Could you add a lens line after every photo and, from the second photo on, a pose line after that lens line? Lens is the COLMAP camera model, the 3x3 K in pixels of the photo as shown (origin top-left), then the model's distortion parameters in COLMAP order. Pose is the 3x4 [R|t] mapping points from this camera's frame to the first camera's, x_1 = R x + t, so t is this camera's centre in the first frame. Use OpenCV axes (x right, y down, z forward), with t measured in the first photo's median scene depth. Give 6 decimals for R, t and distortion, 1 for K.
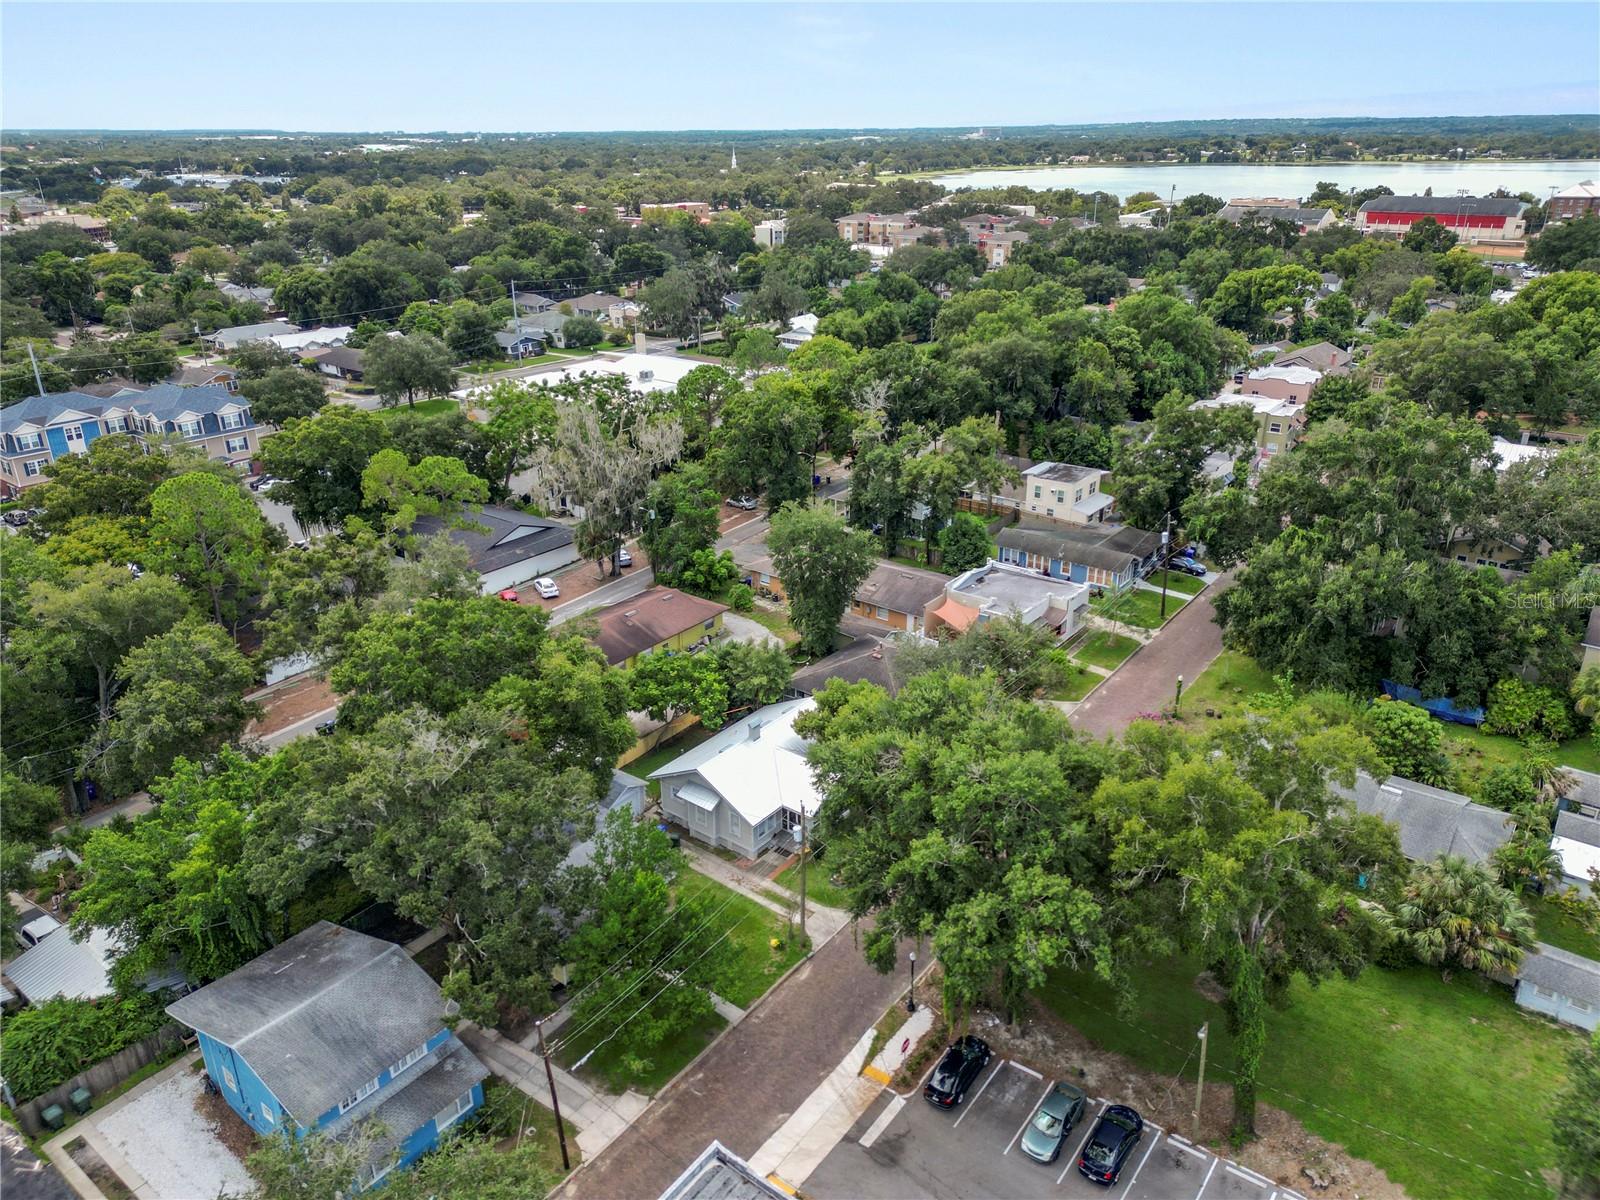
lens RADIAL K [[1106.8, 0, 793.1], [0, 1106.8, 600.9], [0, 0, 1]] dist [0.053179, -0.055949]
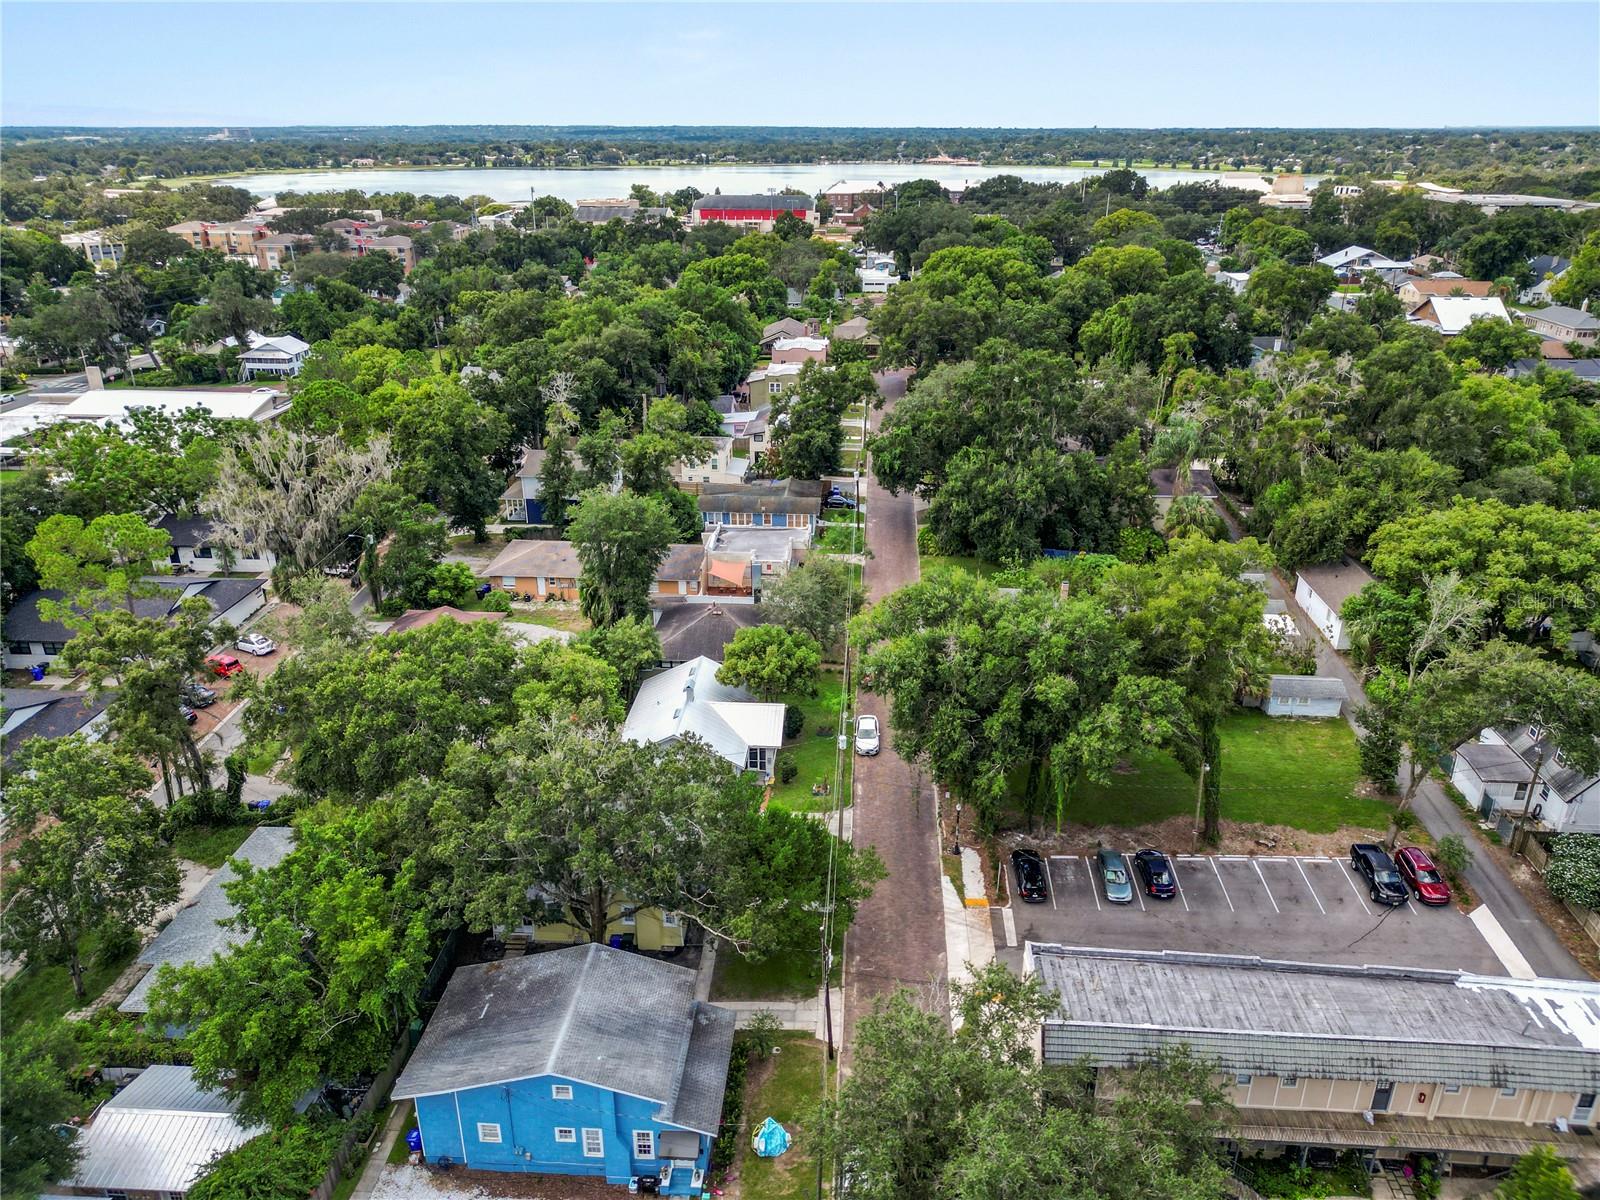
lens RADIAL K [[1106.8, 0, 793.1], [0, 1106.8, 600.9], [0, 0, 1]] dist [0.053179, -0.055949]
pose [[0.829624, -0.208673, 0.517860, -0.266065], [0.210213, 0.976020, 0.056525, -0.004955], [-0.517237, 0.061967, 0.853596, 0.013991]]
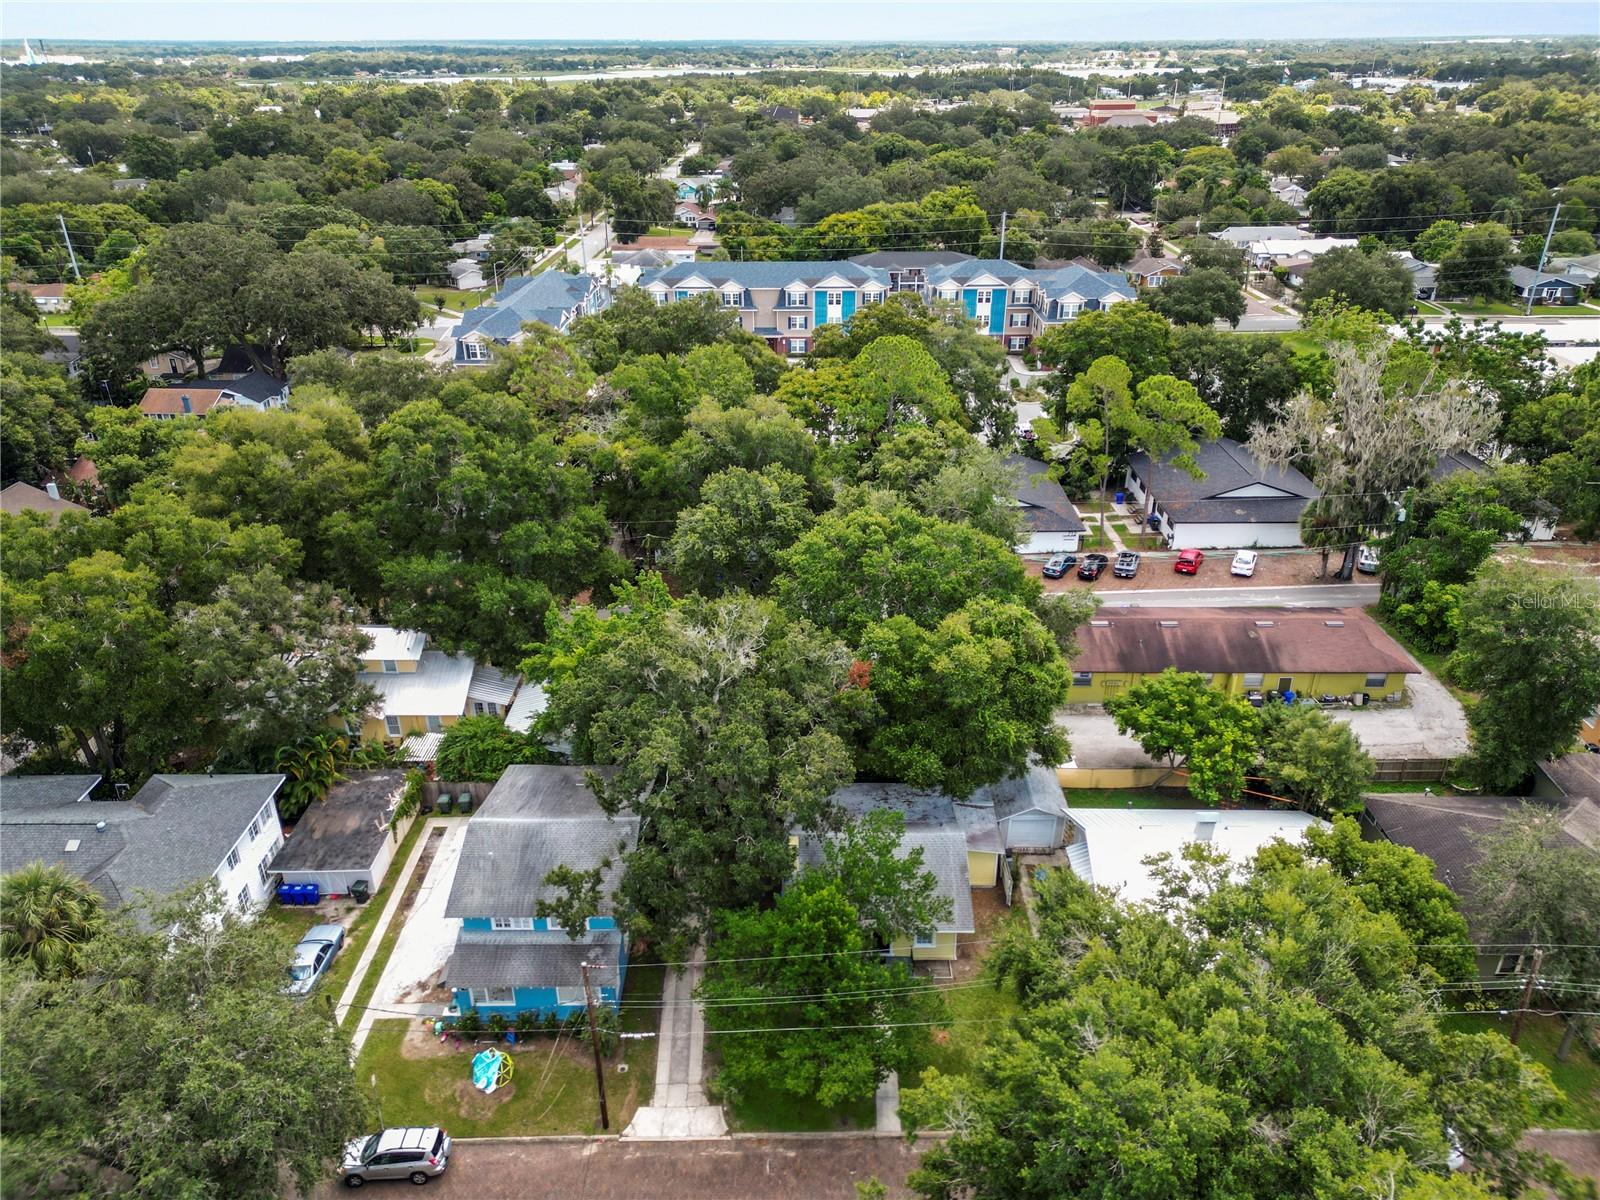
lens RADIAL K [[1106.8, 0, 793.1], [0, 1106.8, 600.9], [0, 0, 1]] dist [0.053179, -0.055949]
pose [[0.607128, 0.357455, -0.709663, 0.140547], [-0.305911, 0.929411, 0.206429, -0.044867], [0.733358, 0.091765, 0.673621, 0.172158]]
